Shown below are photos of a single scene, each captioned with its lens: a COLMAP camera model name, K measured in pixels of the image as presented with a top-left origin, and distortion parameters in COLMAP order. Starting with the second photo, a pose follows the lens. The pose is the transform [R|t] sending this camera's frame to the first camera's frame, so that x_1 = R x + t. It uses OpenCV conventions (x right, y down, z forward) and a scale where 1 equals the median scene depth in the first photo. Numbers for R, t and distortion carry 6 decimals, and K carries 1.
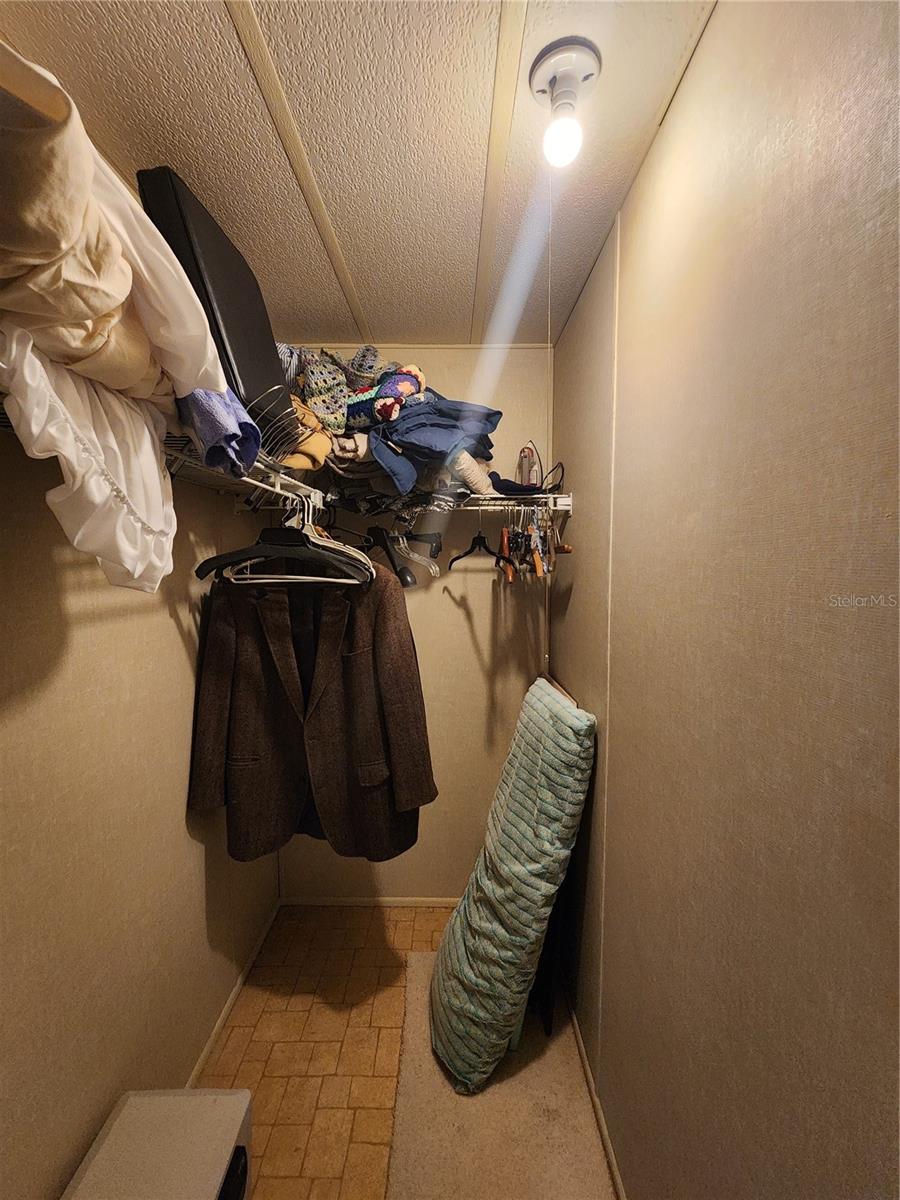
lens RADIAL K [[496.2, 0, 446.8], [0, 496.2, 590.4], [0, 0, 1]] dist [-0.002193, -0.000517]
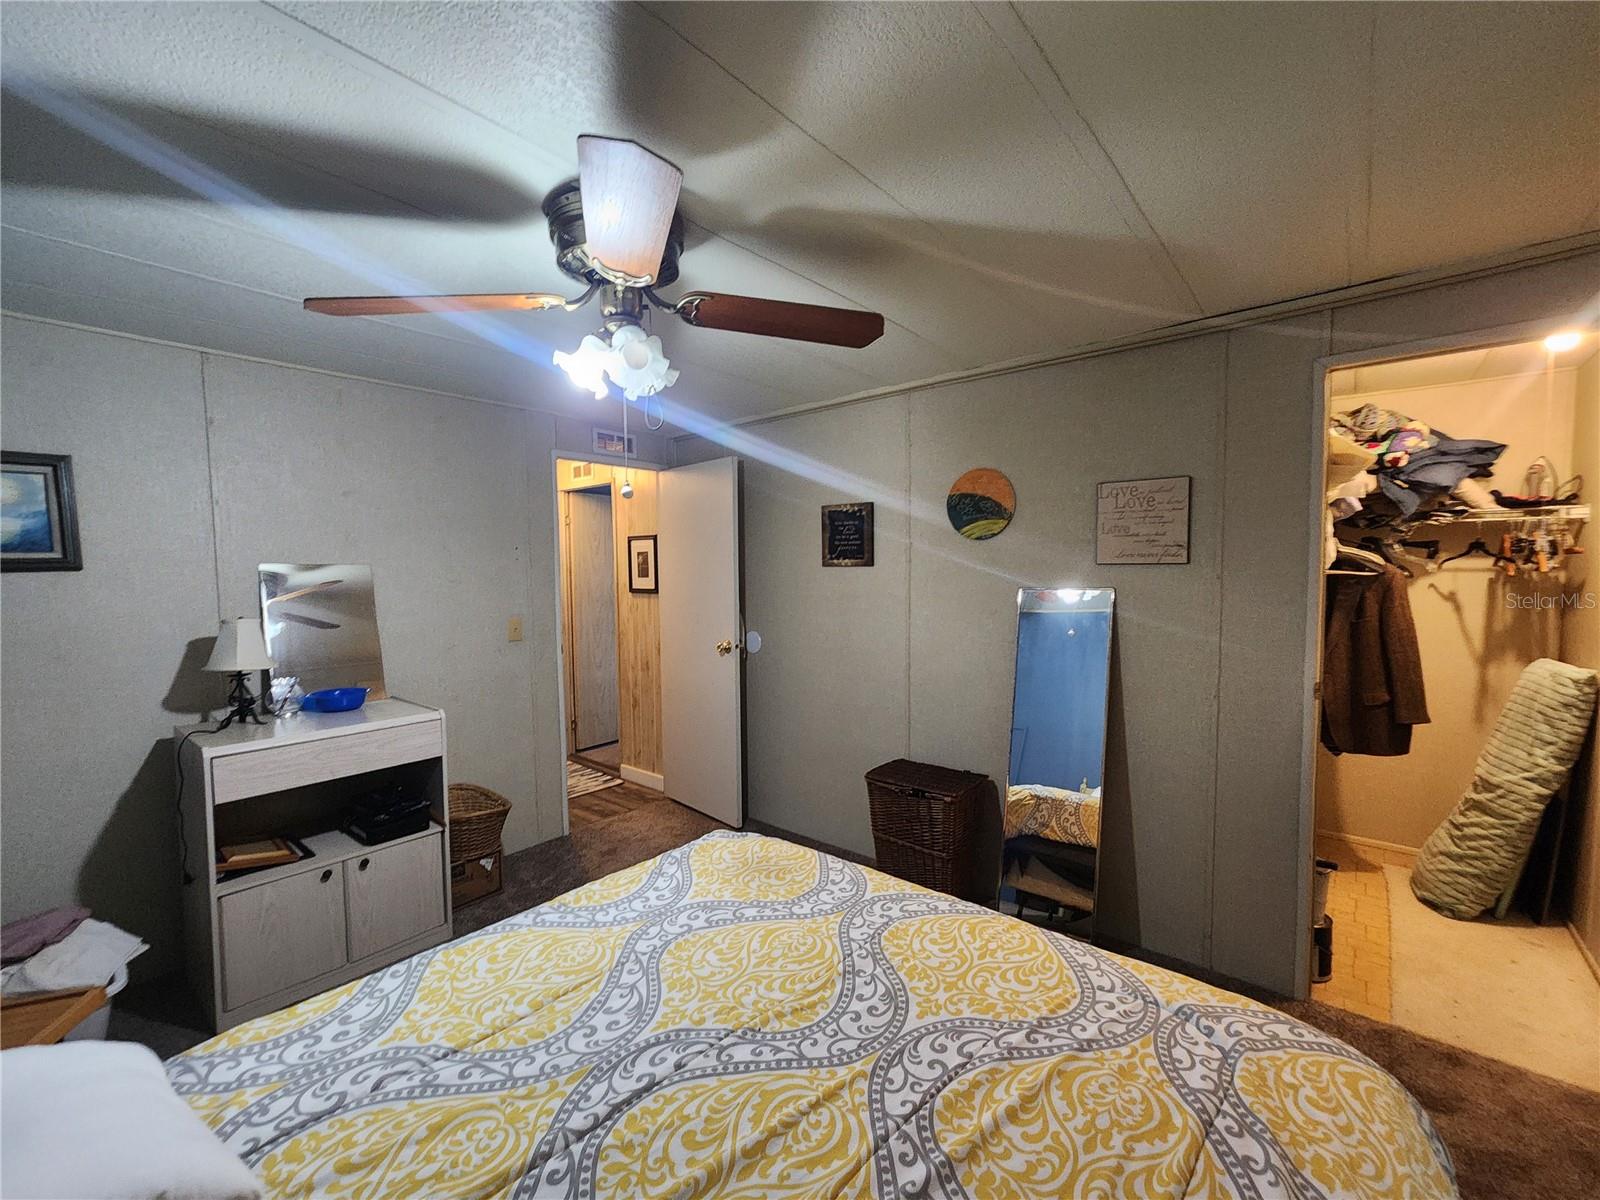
lens RADIAL K [[661.6, 0, 786.6], [0, 661.6, 604.2], [0, 0, 1]] dist [-0.002193, -0.000517]
pose [[0.762906, 0.034865, -0.645568, -0.204835], [-0.042587, 0.999086, 0.003630, 0.131020], [0.645105, 0.024723, 0.763694, -1.556400]]
